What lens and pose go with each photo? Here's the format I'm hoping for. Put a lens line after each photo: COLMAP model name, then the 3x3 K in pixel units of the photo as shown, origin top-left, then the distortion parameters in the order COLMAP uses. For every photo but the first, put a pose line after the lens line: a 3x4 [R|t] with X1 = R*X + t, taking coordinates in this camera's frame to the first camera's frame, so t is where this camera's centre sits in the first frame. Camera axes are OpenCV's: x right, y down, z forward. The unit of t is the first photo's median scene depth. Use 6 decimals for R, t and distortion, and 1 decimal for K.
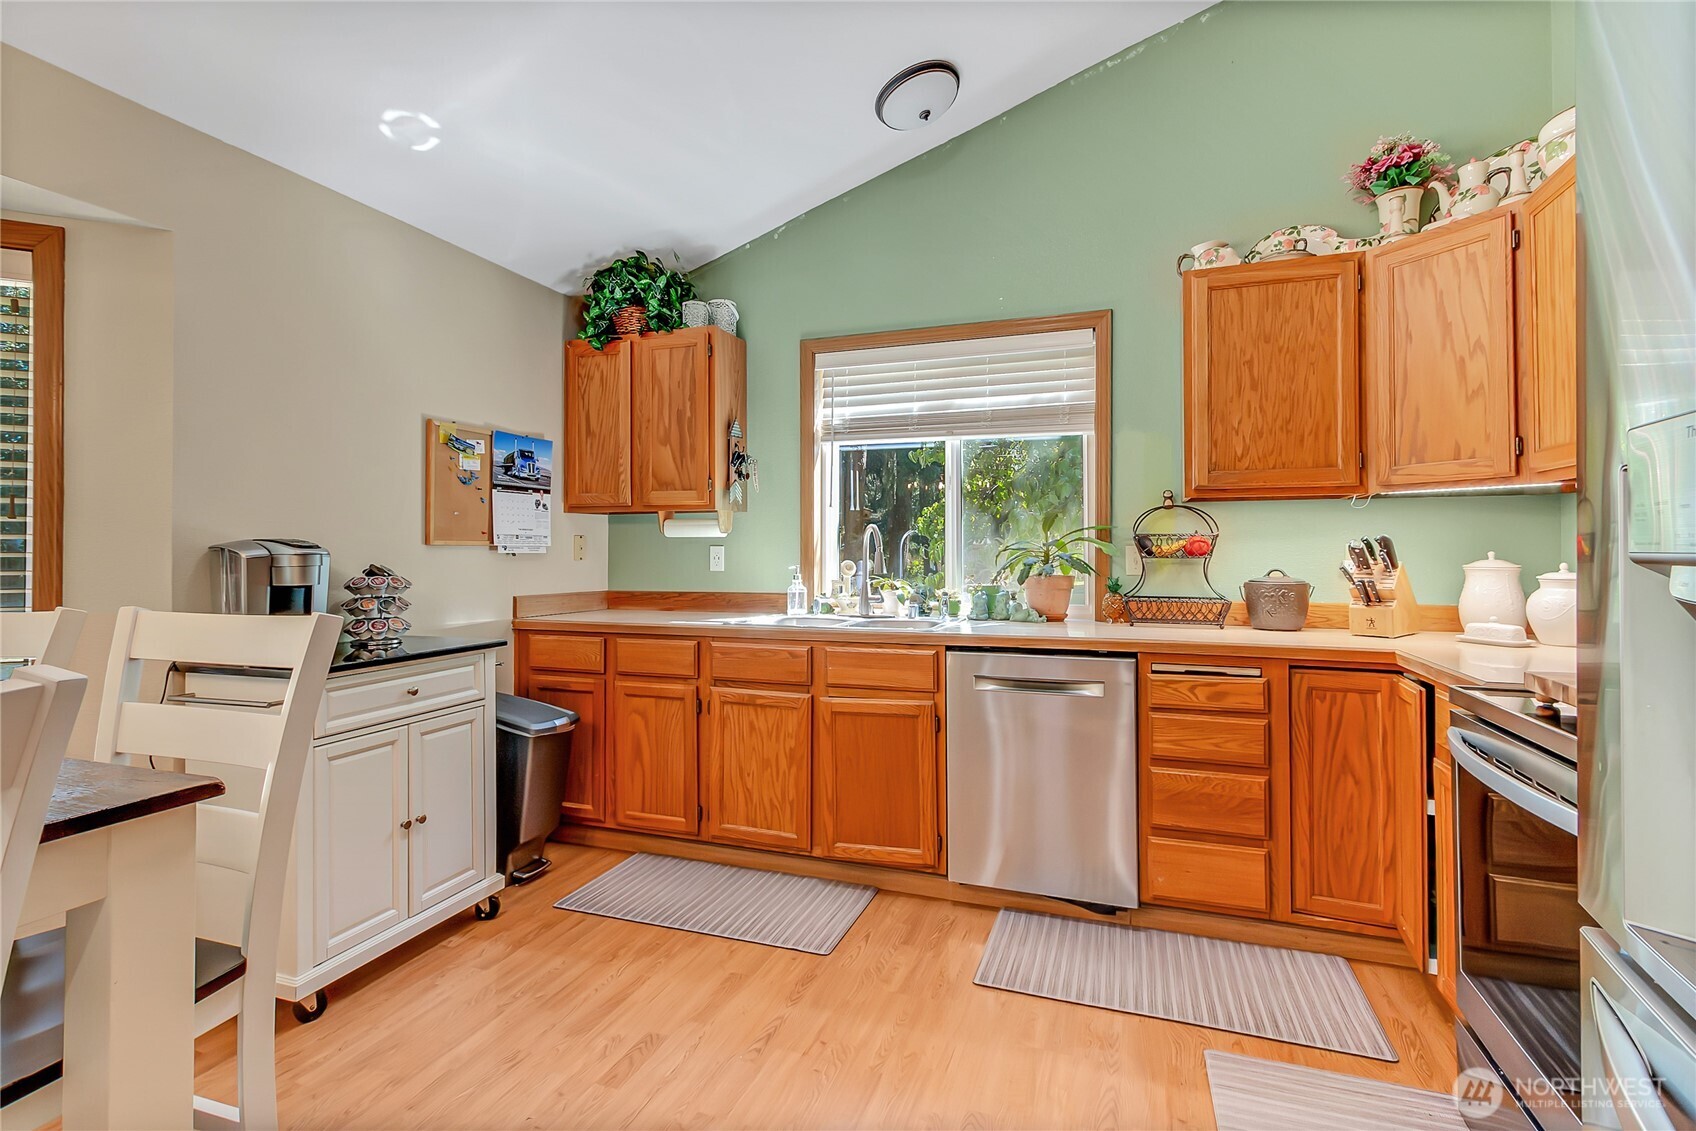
lens RADIAL K [[791.1, 0, 847.0], [0, 791.1, 546.2], [0, 0, 1]] dist [-0.002166, -0.000201]
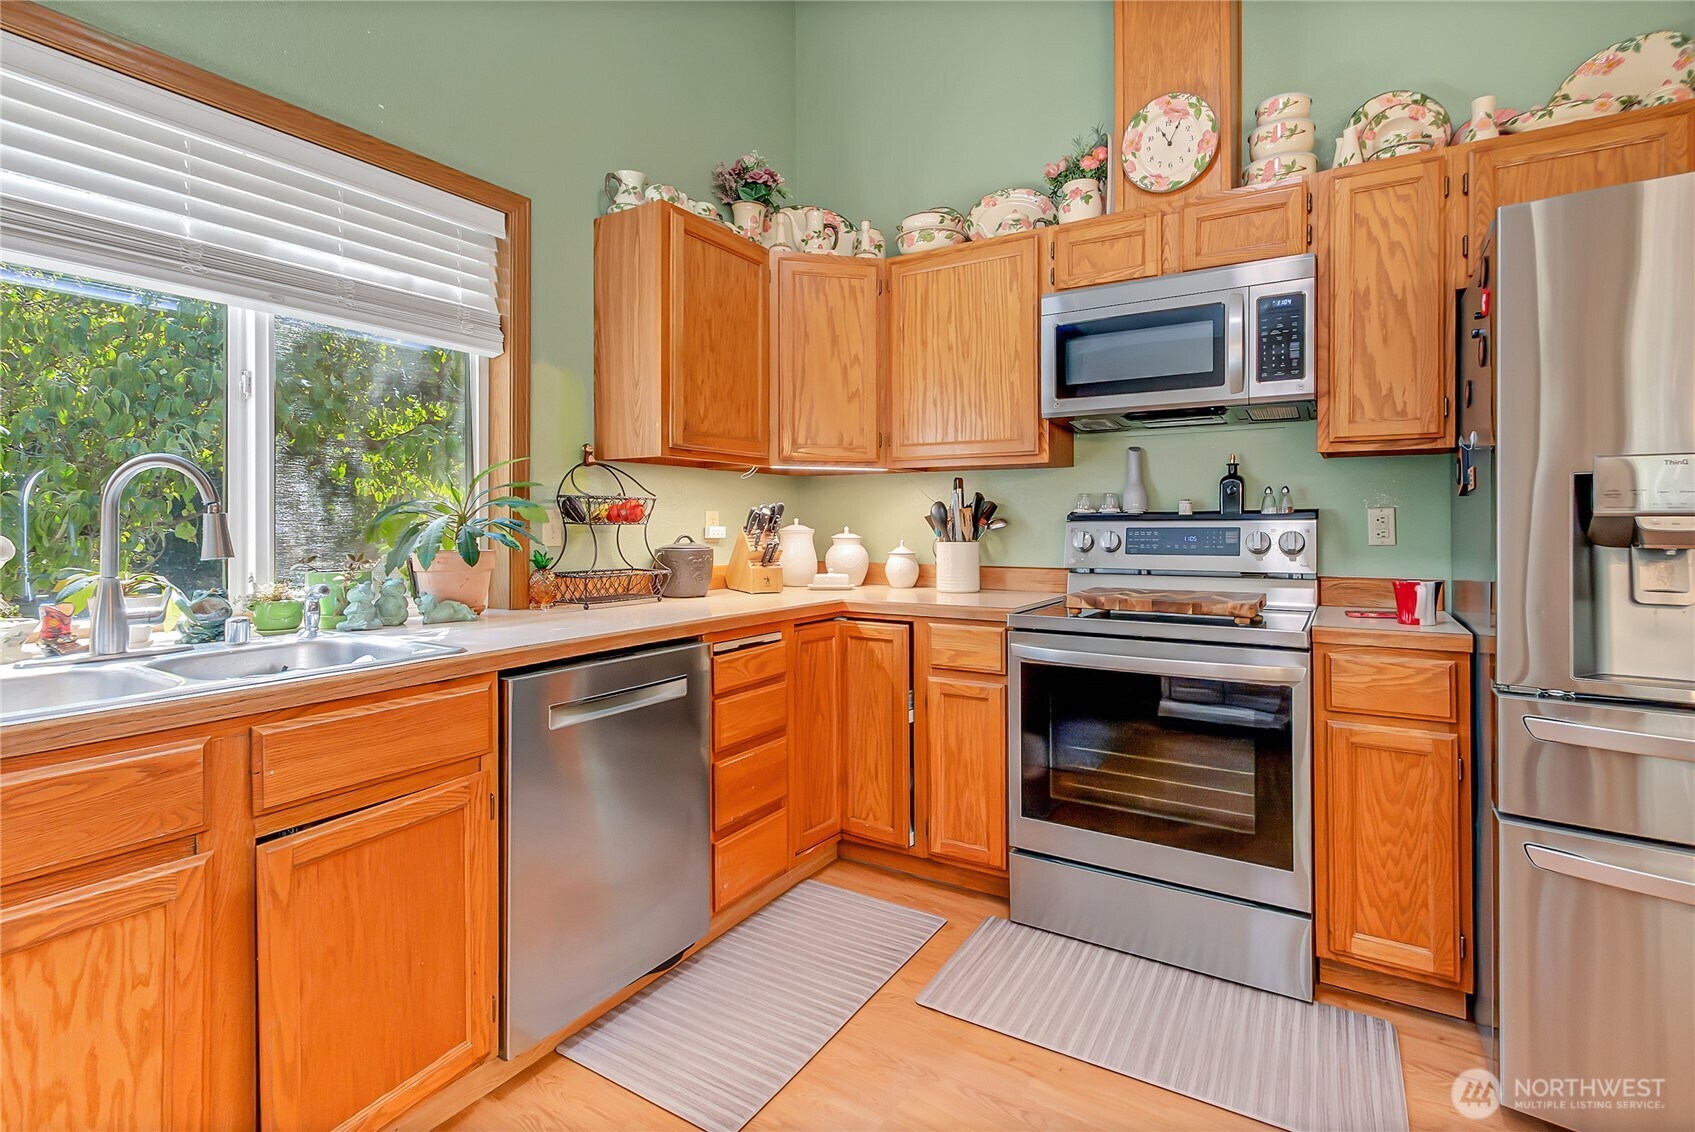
lens RADIAL K [[806.8, 0, 840.3], [0, 806.8, 525.8], [0, 0, 1]] dist [0.001559, -0.001145]
pose [[0.204236, -0.002323, 0.978919, -0.369047], [-0.004149, 0.999986, 0.003239, 0.011600], [-0.978913, -0.004723, 0.204224, 0.552294]]
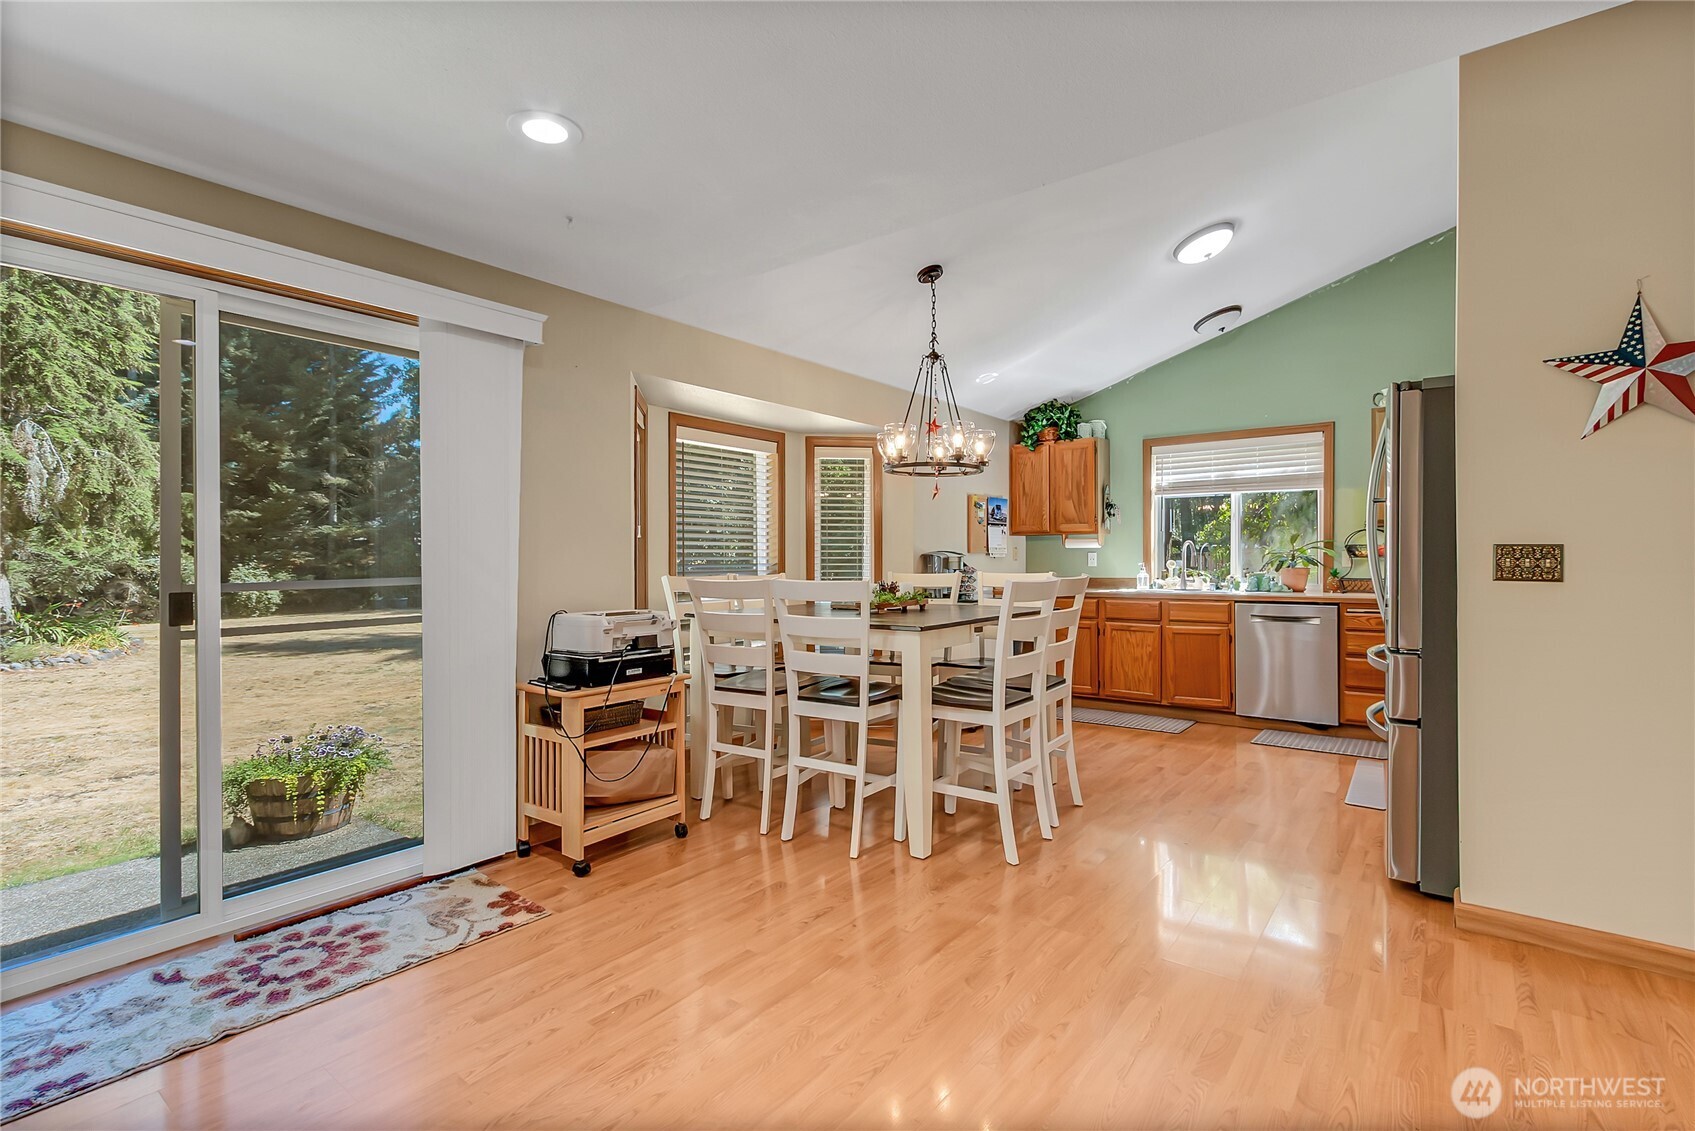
lens RADIAL K [[769.3, 0, 847.5], [0, 769.3, 565.5], [0, 0, 1]] dist [0.002211, 0.000023]
pose [[0.952371, -0.001173, -0.304940, -0.196447], [0.005718, 0.999885, 0.014014, 0.001666], [0.304889, -0.015090, 0.952268, -1.062891]]
